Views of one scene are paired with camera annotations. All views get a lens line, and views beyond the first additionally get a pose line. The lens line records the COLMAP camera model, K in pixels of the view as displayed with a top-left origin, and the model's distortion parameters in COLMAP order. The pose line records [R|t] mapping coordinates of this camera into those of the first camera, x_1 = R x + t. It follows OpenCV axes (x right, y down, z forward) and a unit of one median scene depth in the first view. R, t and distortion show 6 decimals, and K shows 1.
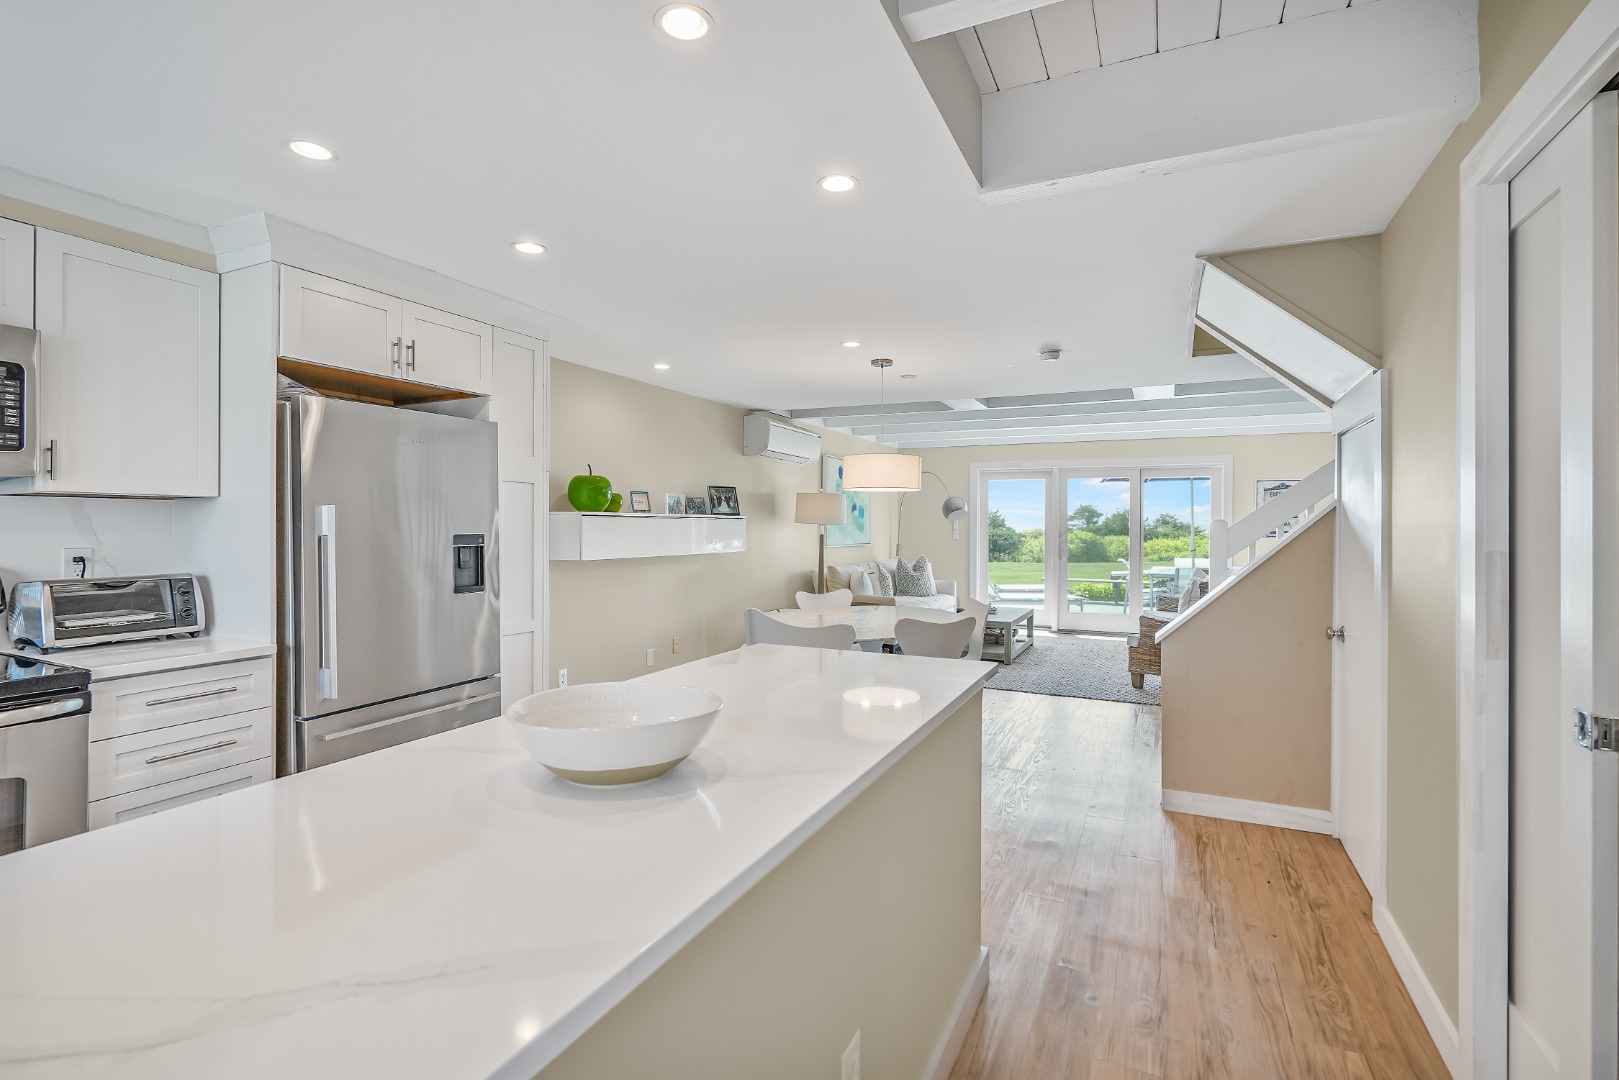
lens RADIAL K [[756.9, 0, 809.1], [0, 756.9, 521.5], [0, 0, 1]] dist [-0.002874, -0.000193]
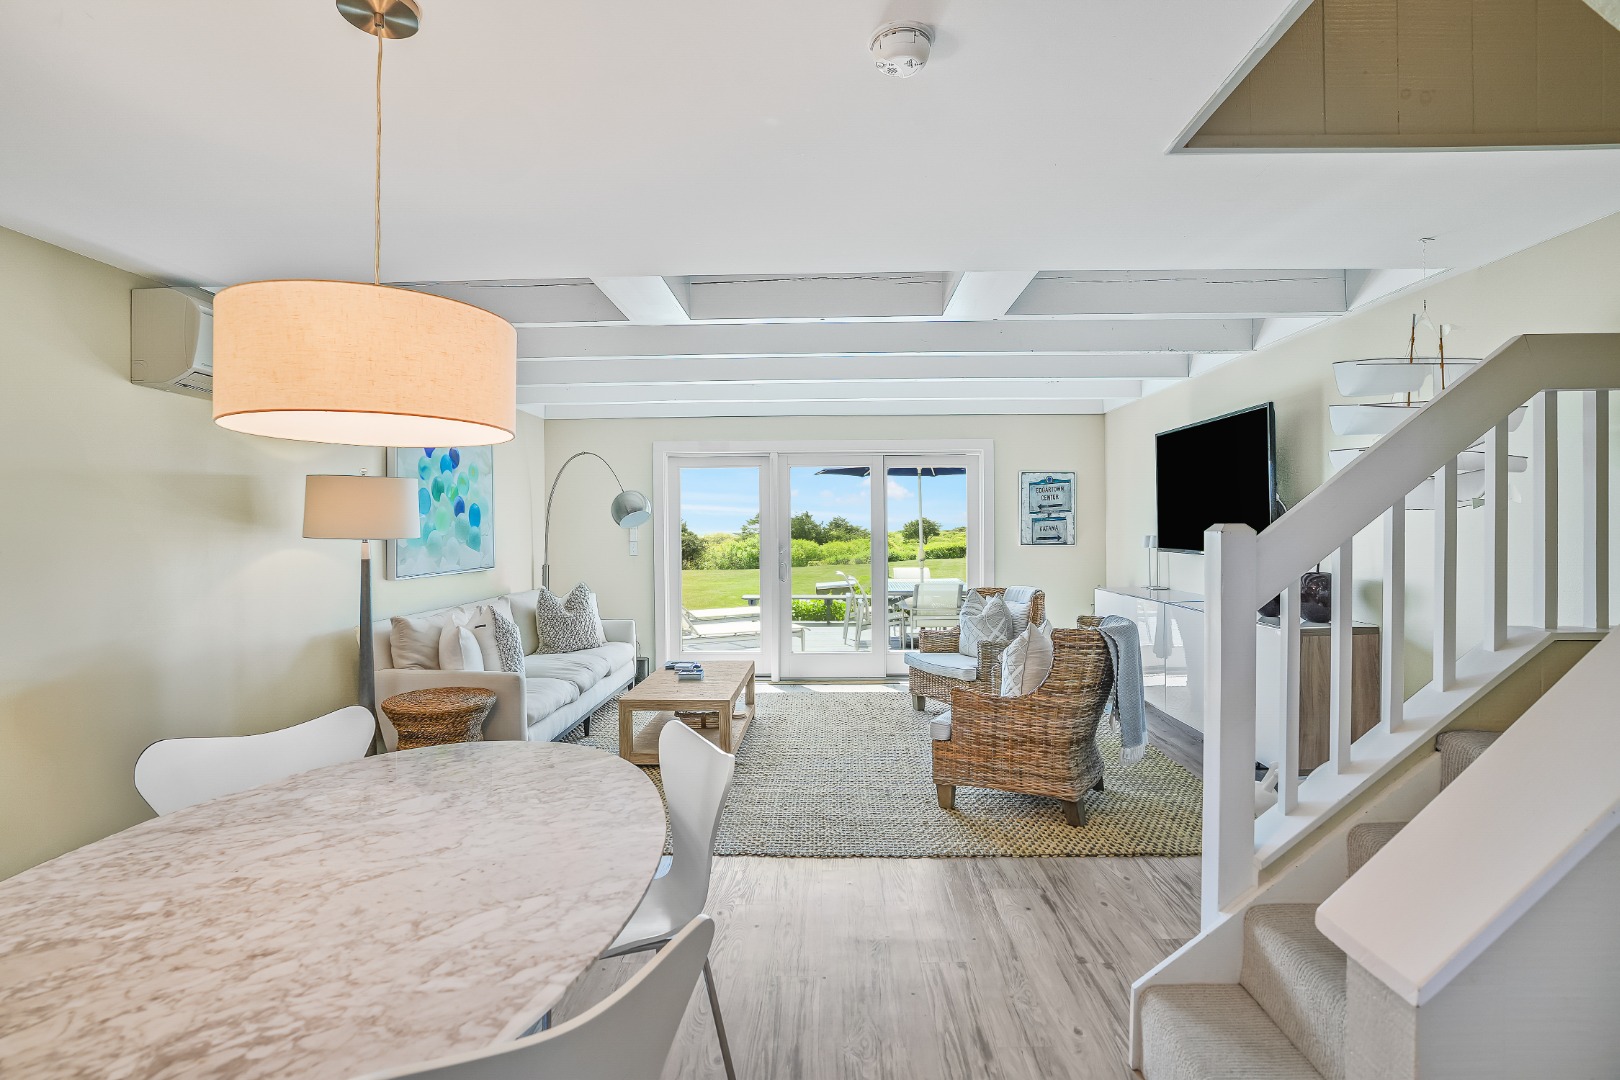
lens RADIAL K [[768.3, 0, 810.0], [0, 768.3, 540.0], [0, 0, 1]] dist [-0.047494, -0.000040]
pose [[0.914933, -0.018094, 0.403200, 0.068141], [0.011102, 0.999745, 0.019674, -0.001902], [-0.403453, -0.013524, 0.914900, 0.341404]]
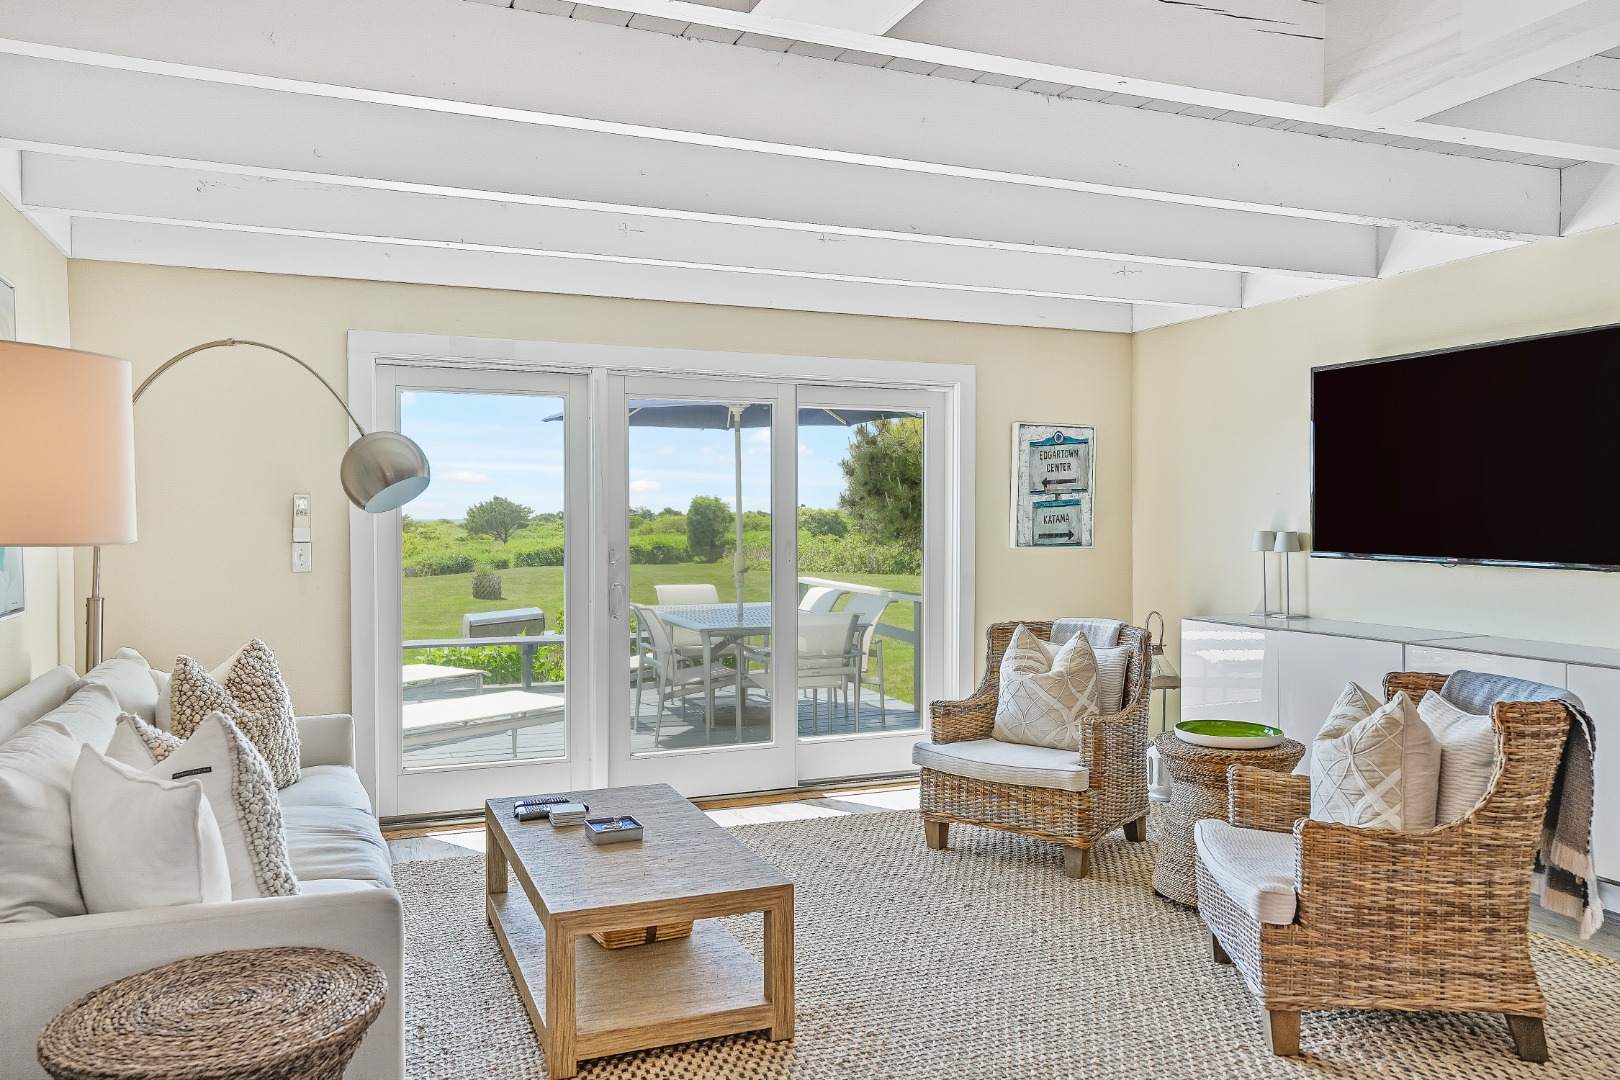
lens RADIAL K [[1228.1, 0, 810.0], [0, 1228.1, 540.0], [0, 0, 1]] dist [0.046163, 0.001012]
pose [[0.673910, -0.020609, 0.738526, -0.047444], [0.001656, 0.999651, 0.026384, -0.002995], [-0.738811, -0.016557, 0.673709, 0.549112]]
